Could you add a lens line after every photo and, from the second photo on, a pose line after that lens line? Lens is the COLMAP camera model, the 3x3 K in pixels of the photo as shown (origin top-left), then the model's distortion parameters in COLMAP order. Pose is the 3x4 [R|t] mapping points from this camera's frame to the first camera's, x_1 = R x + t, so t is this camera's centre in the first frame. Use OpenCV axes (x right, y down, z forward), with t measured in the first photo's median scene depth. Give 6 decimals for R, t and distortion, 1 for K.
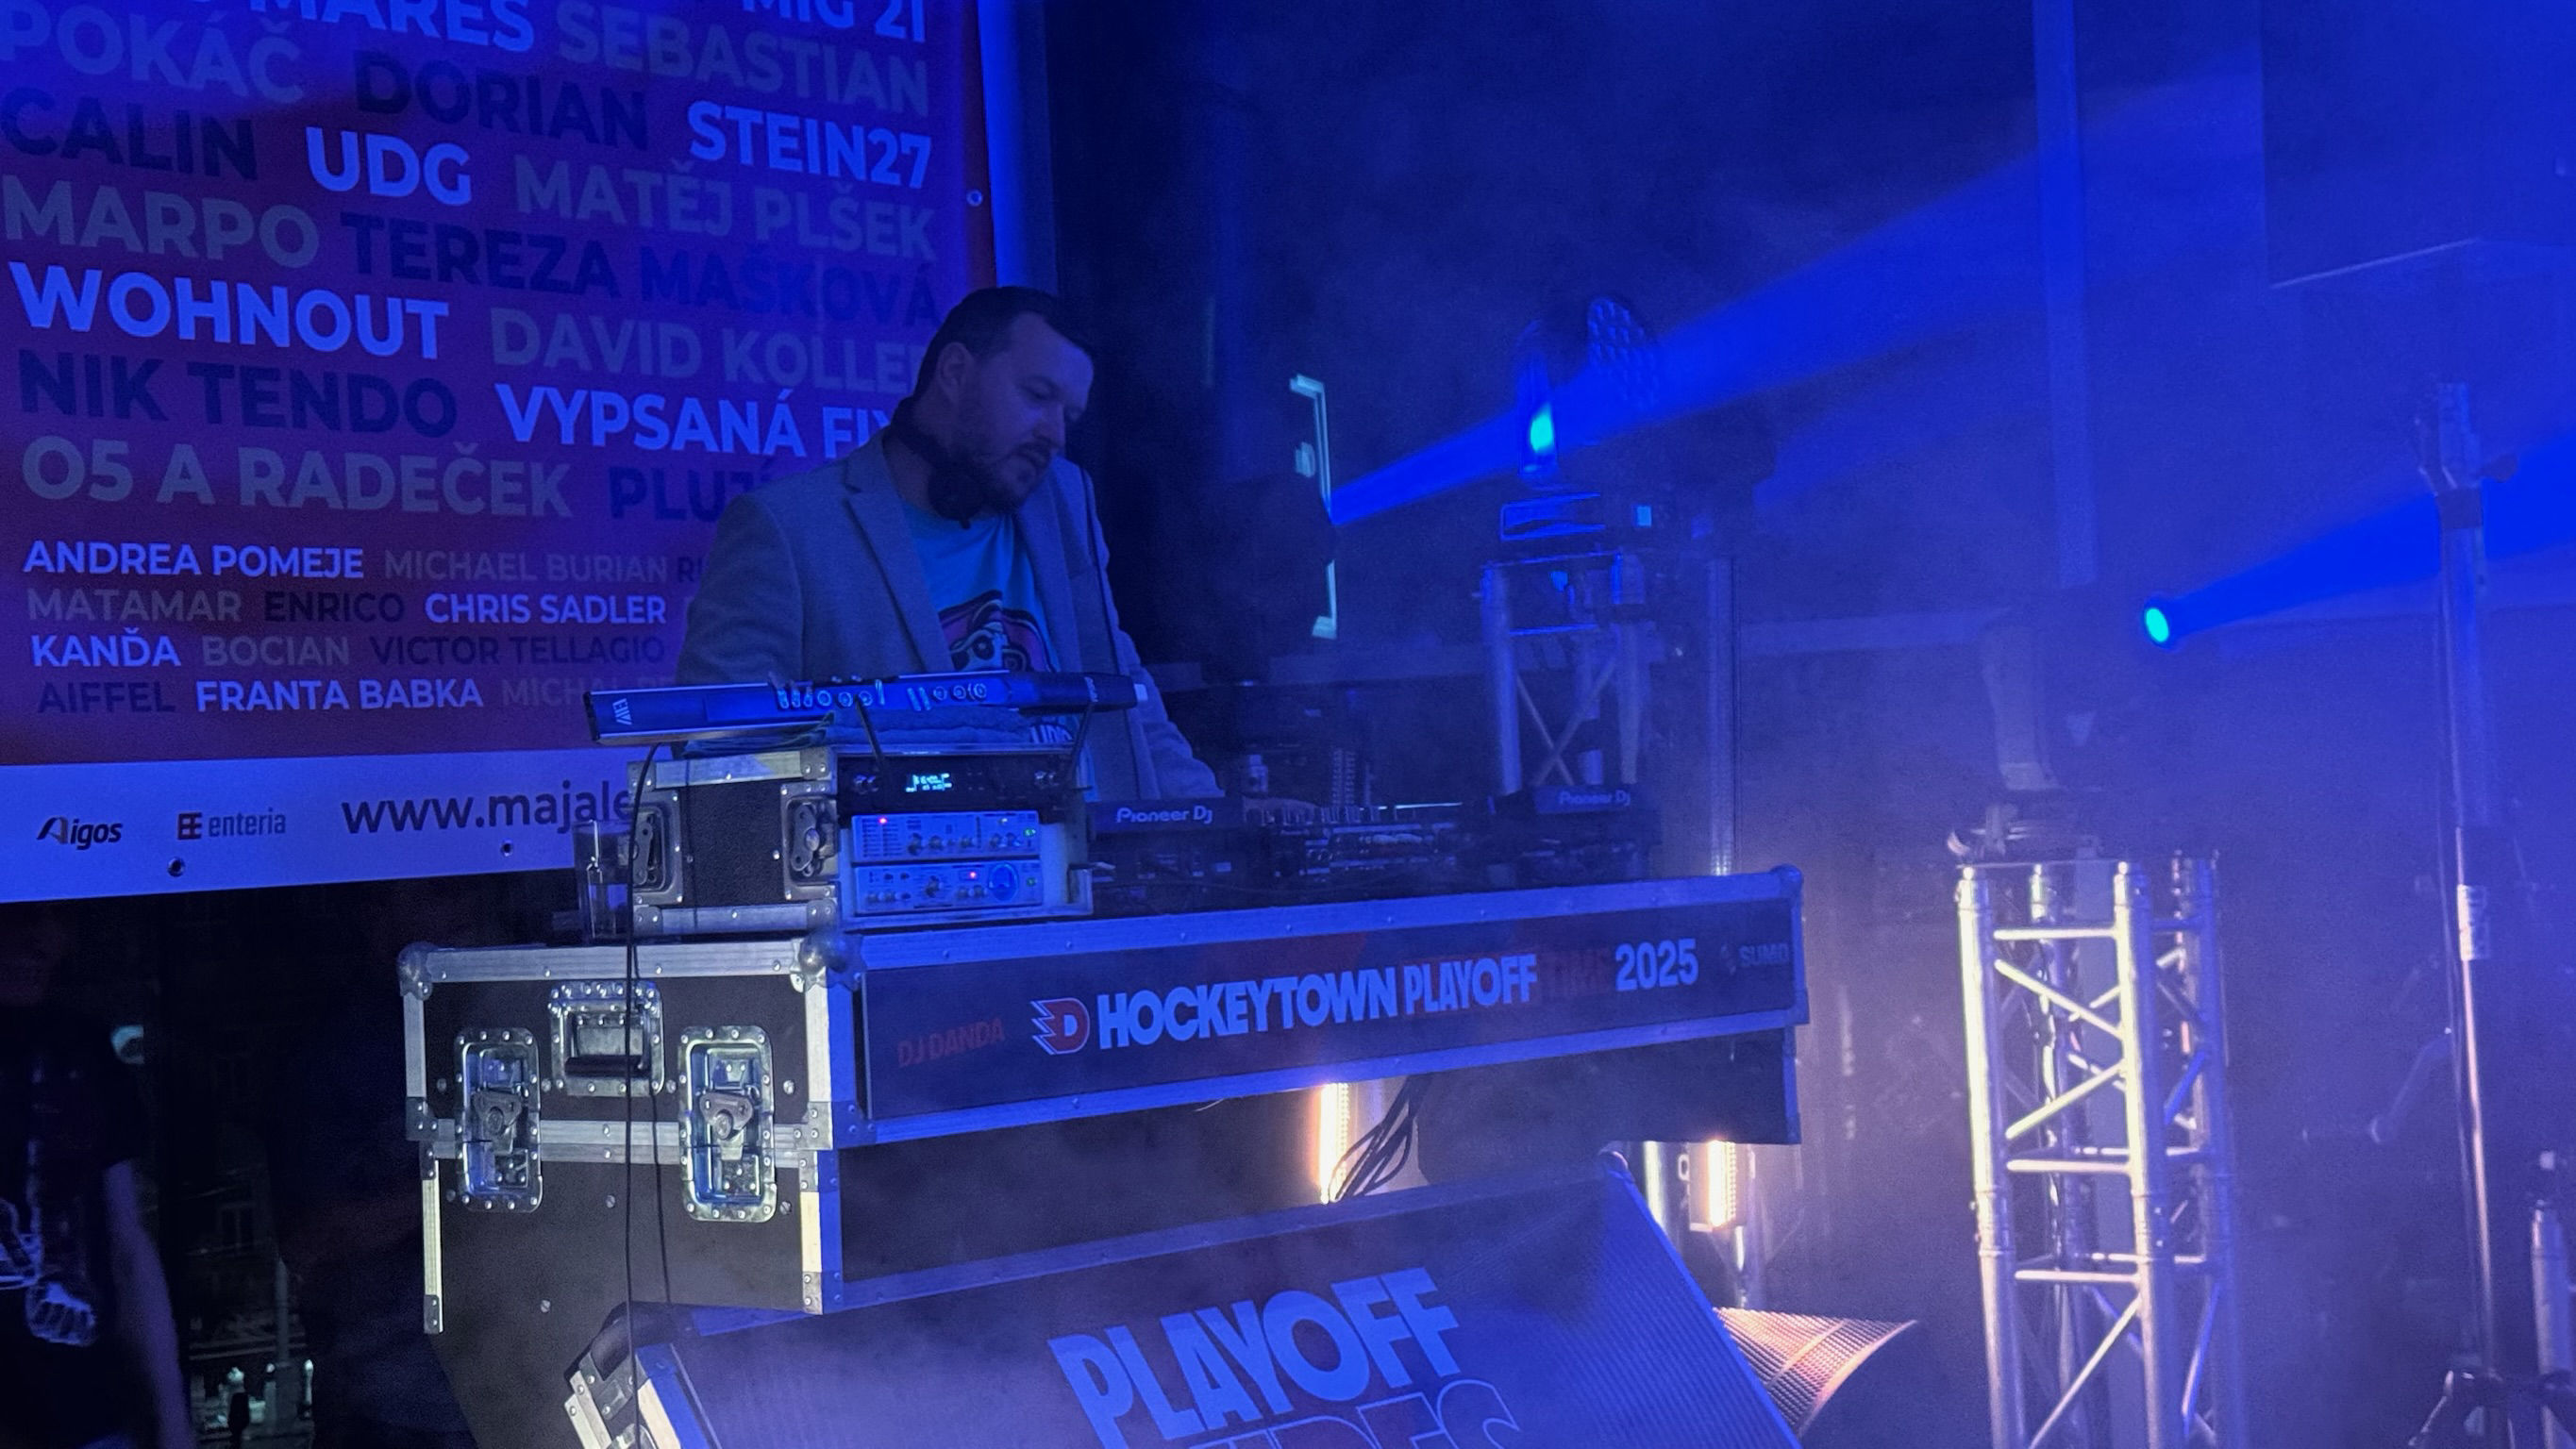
lens RADIAL K [[3578.8, 0, 1272.7], [0, 3578.8, 728.6], [0, 0, 1]] dist [0.166326, -0.108758]
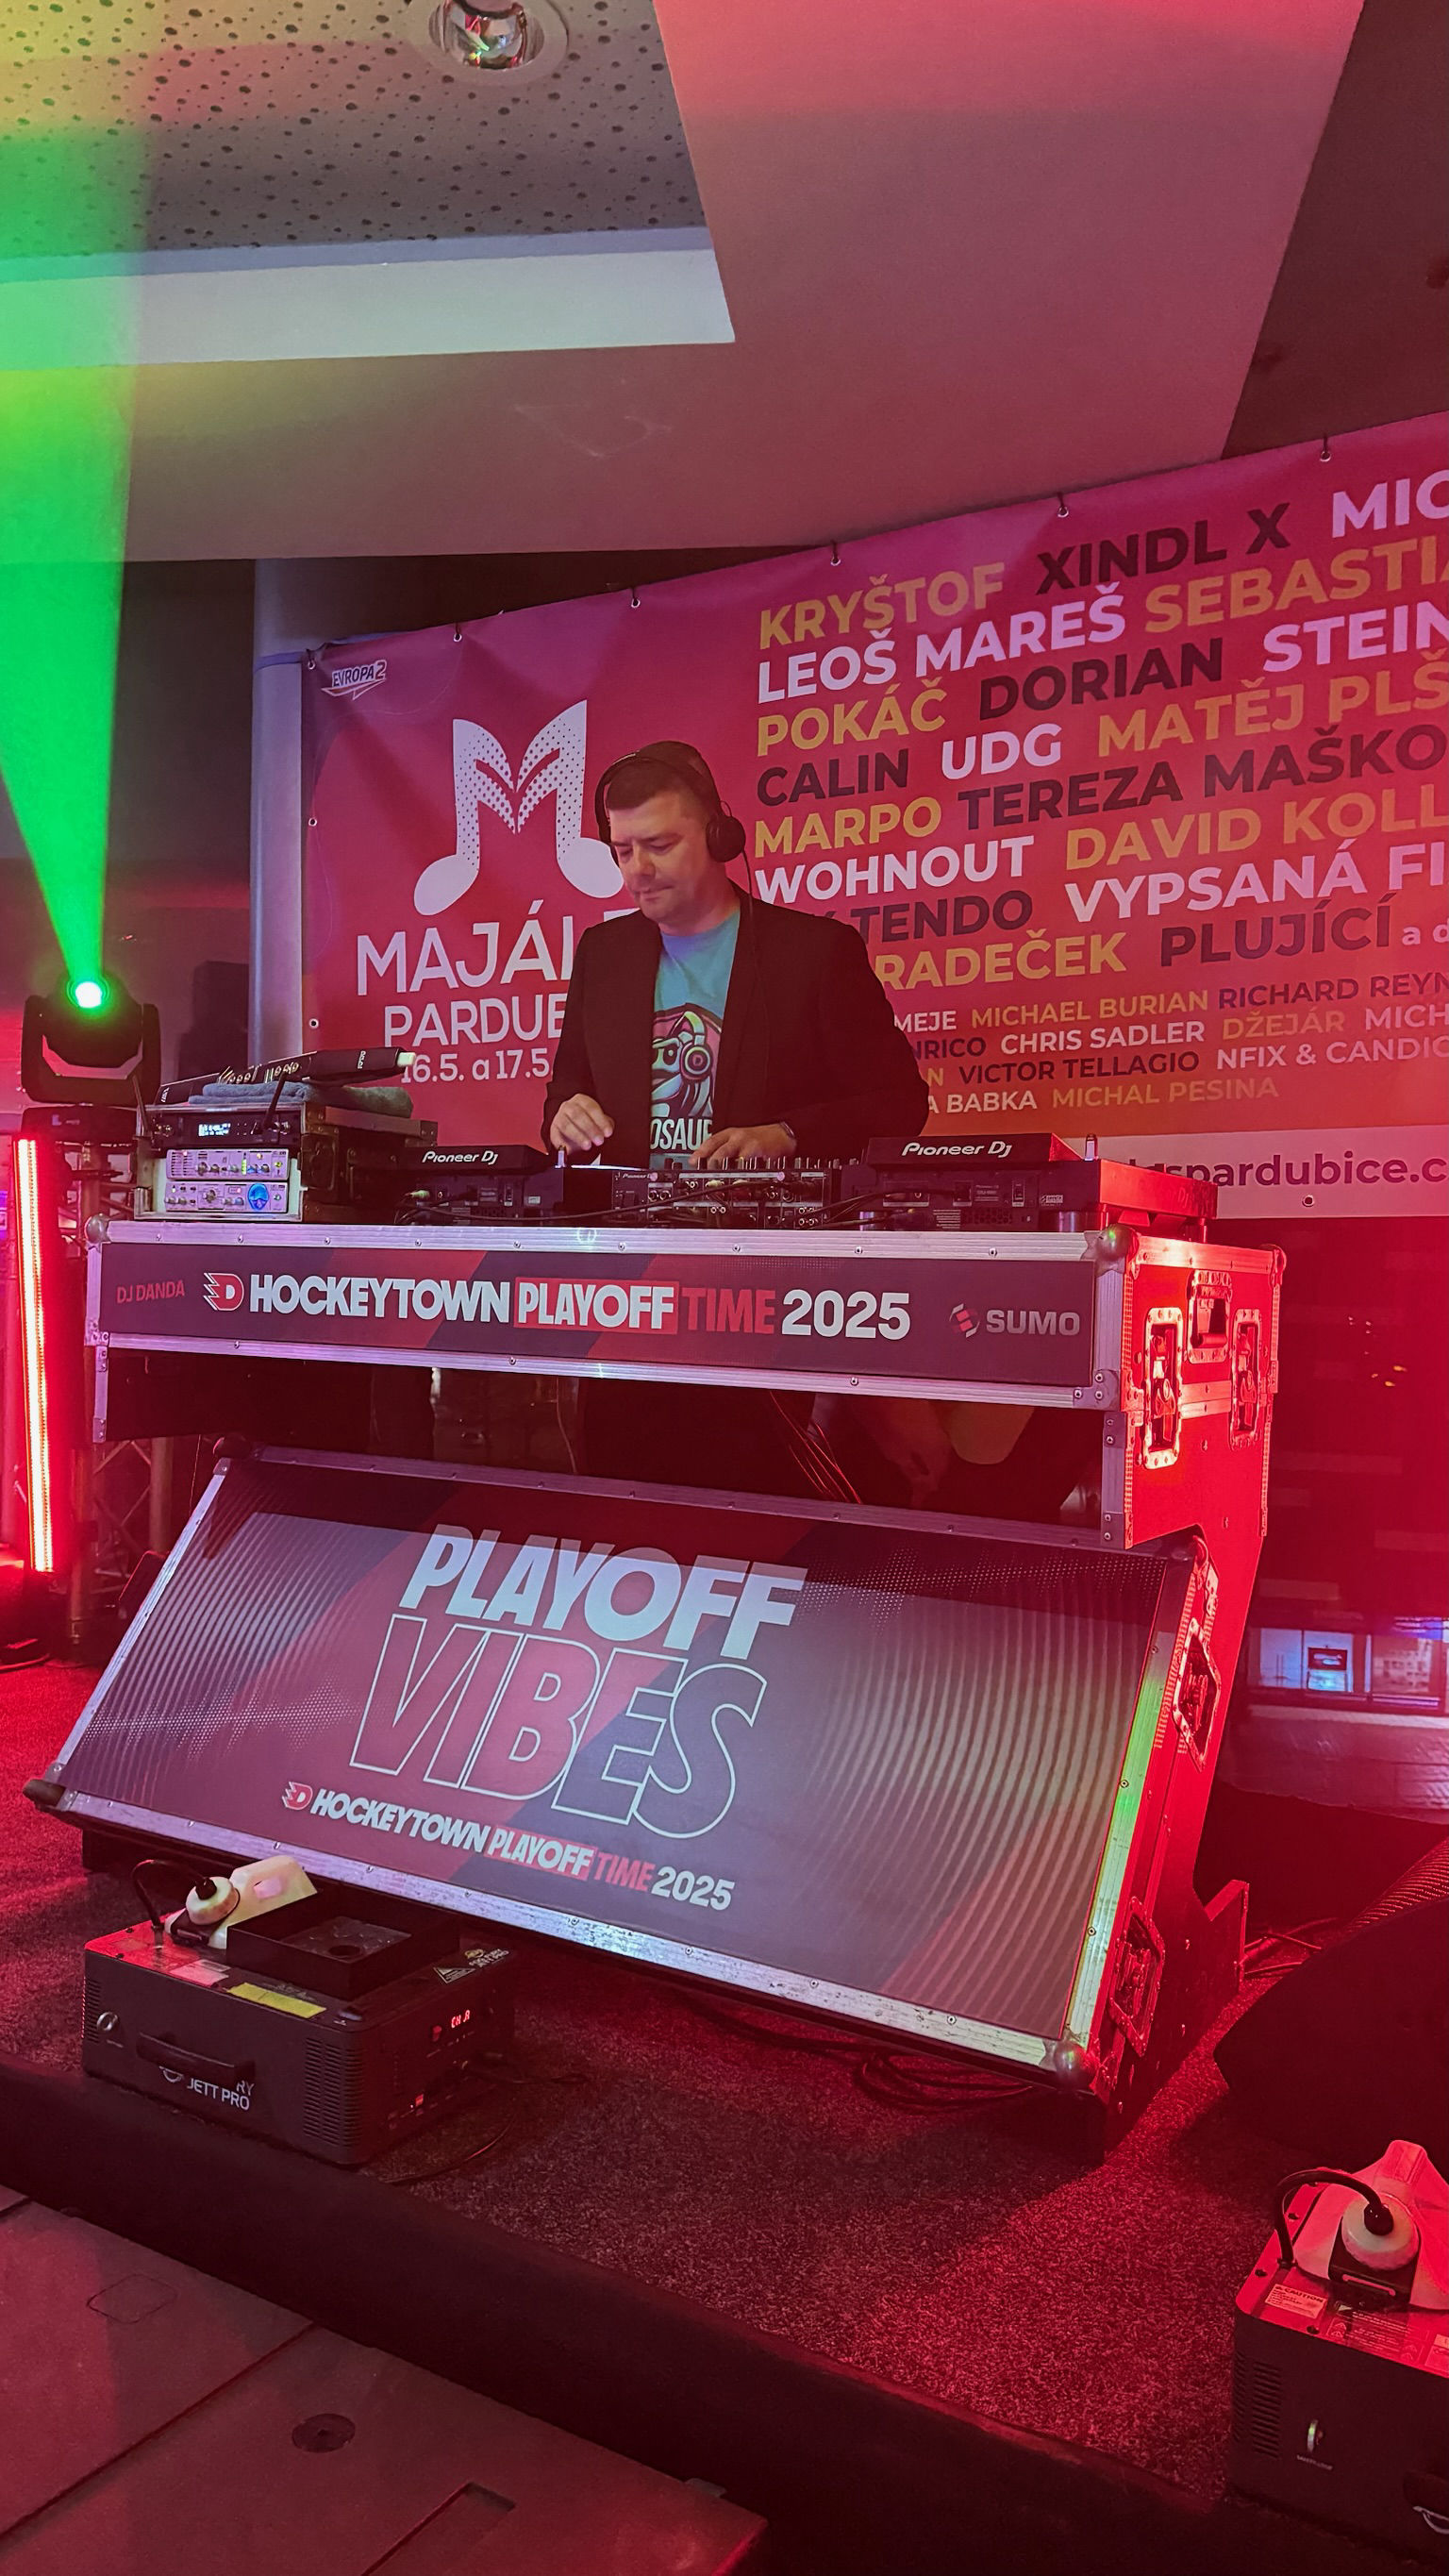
lens RADIAL K [[1791.8, 0, 711.1], [0, 1791.8, 1304.4], [0, 0, 1]] dist [0.186875, -0.405015]
pose [[0.162429, 0.065723, -0.984529, 0.495945], [-0.004722, 0.997820, 0.065831, 0.025973], [0.986709, -0.006044, 0.162385, 0.744355]]
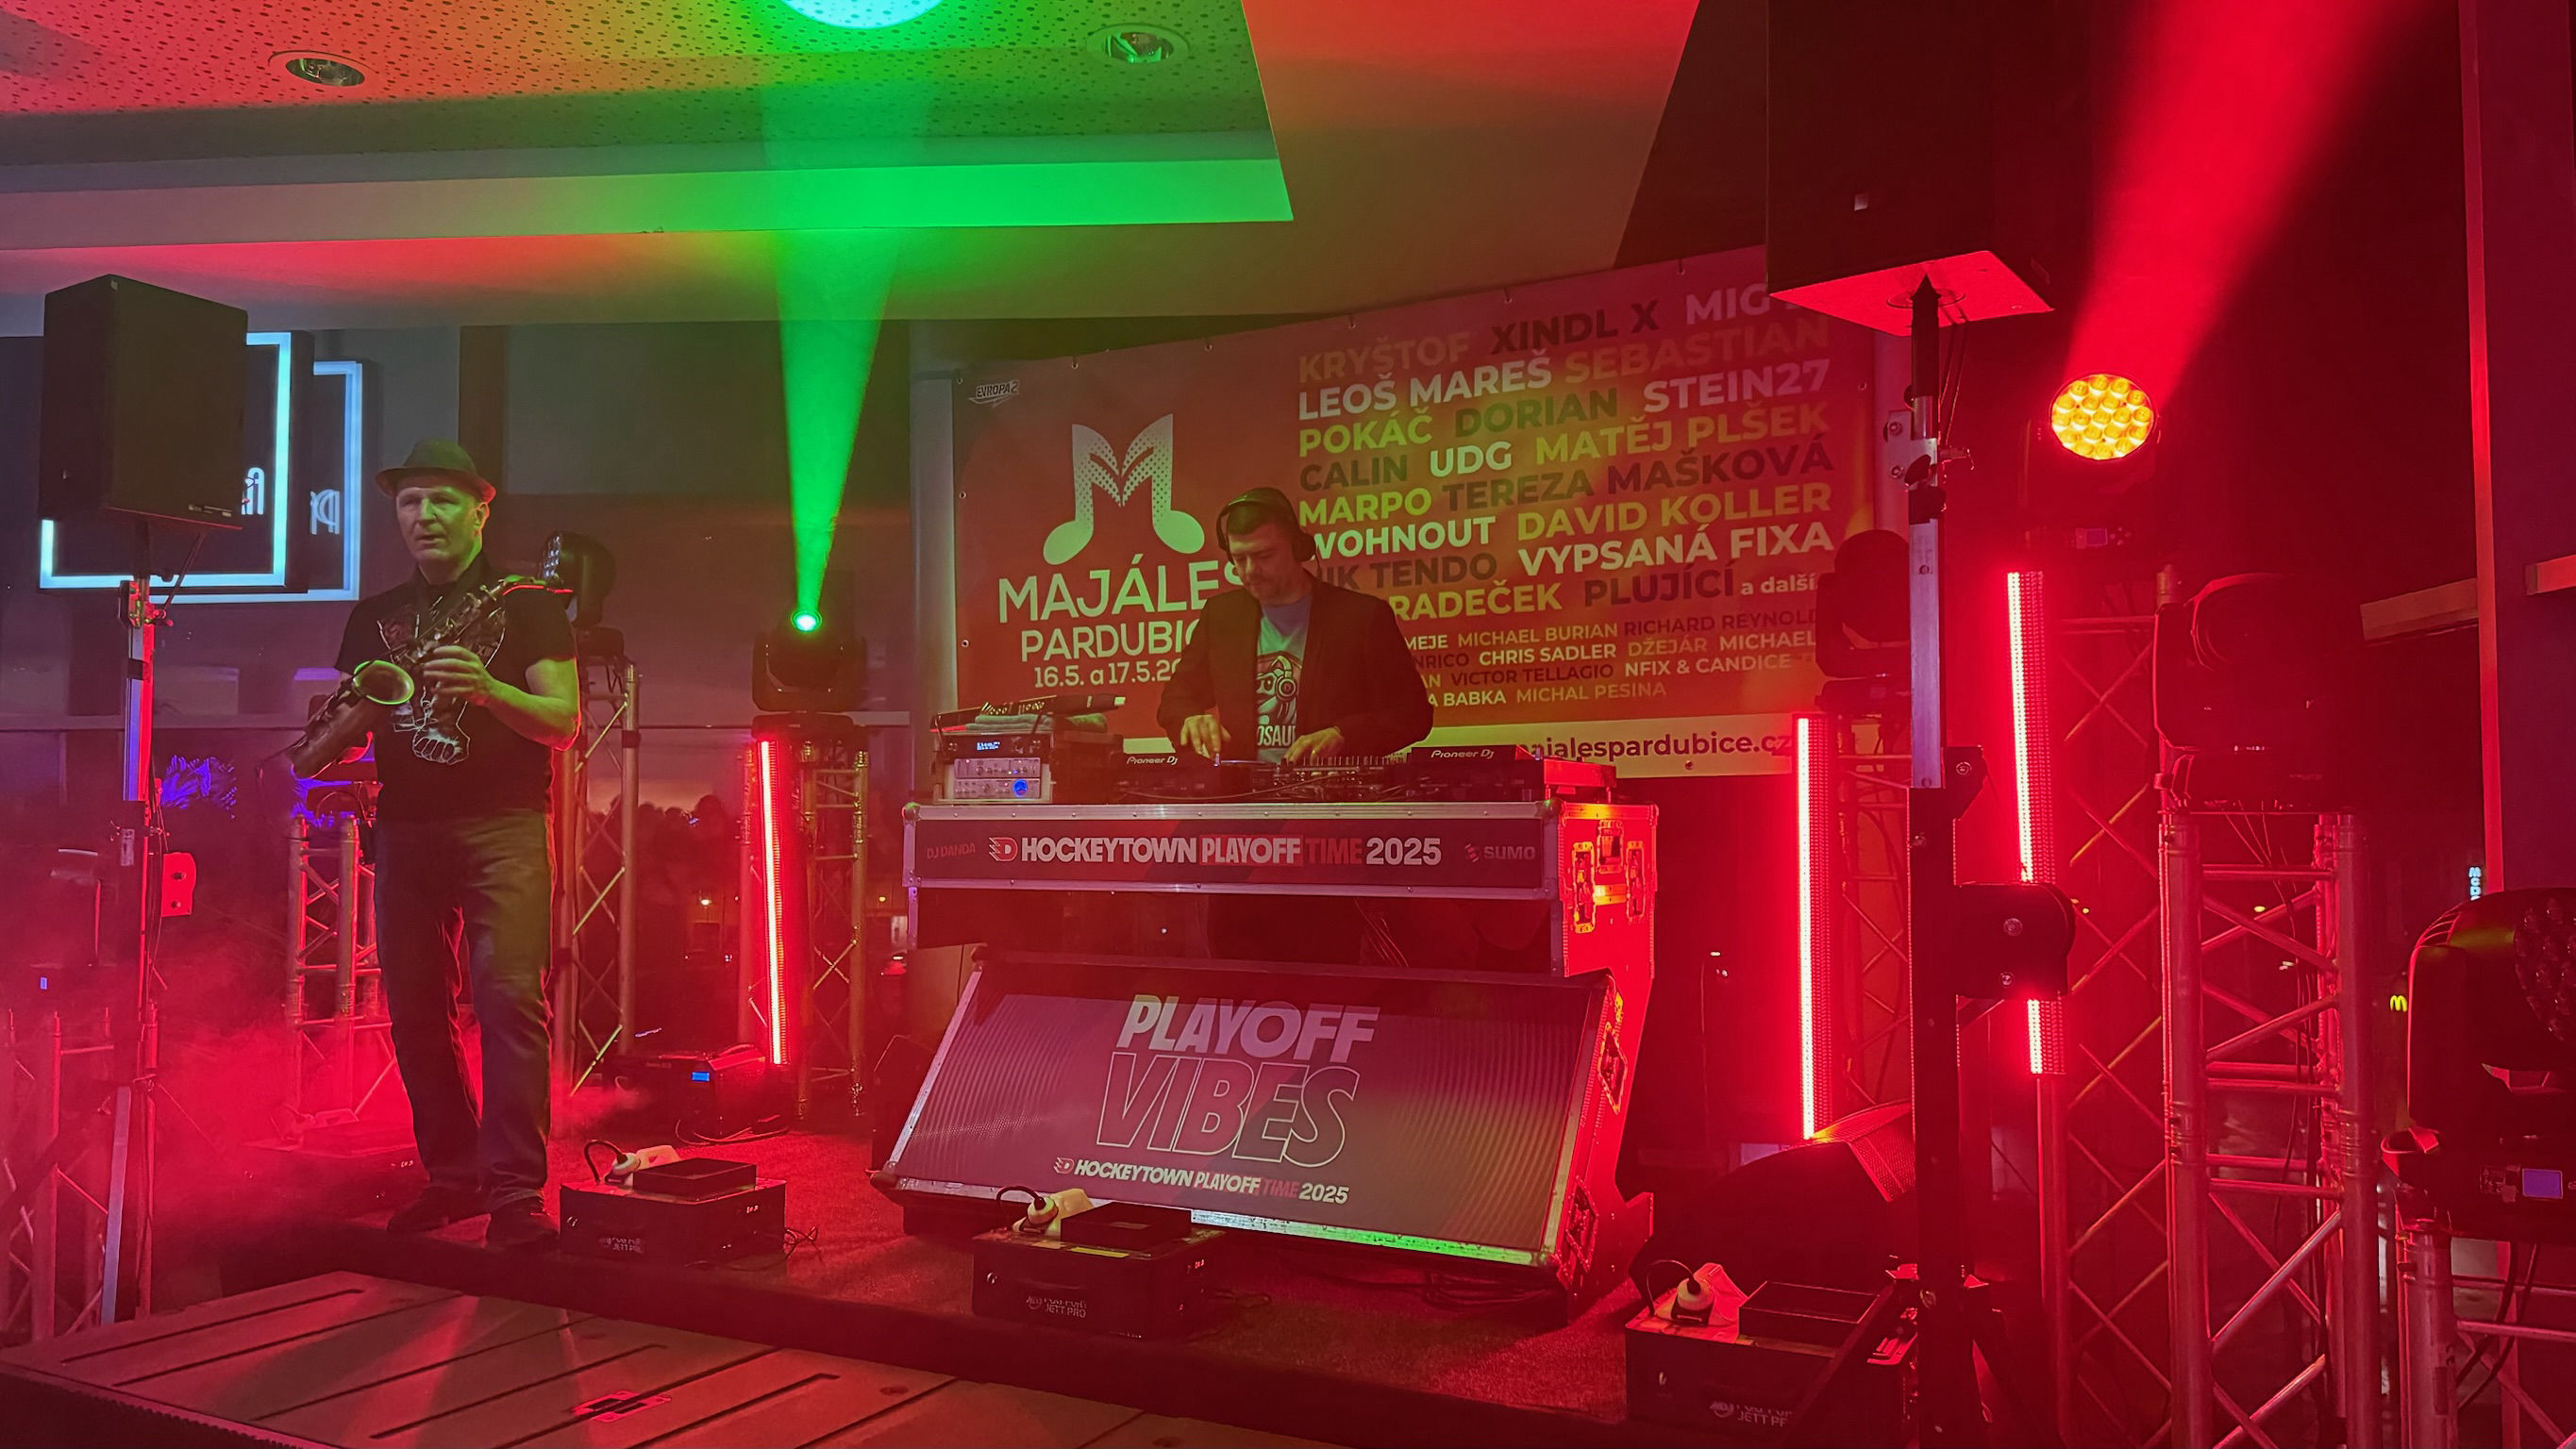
lens RADIAL K [[1791.8, 0, 1292.9], [0, 1791.8, 734.9], [0, 0, 1]] dist [0.148267, -0.002507]
pose [[0.220343, 0.002820, -0.975418, 0.790361], [0.022394, 0.999718, 0.007949, 0.001515], [0.975165, -0.023594, 0.220217, 0.639897]]
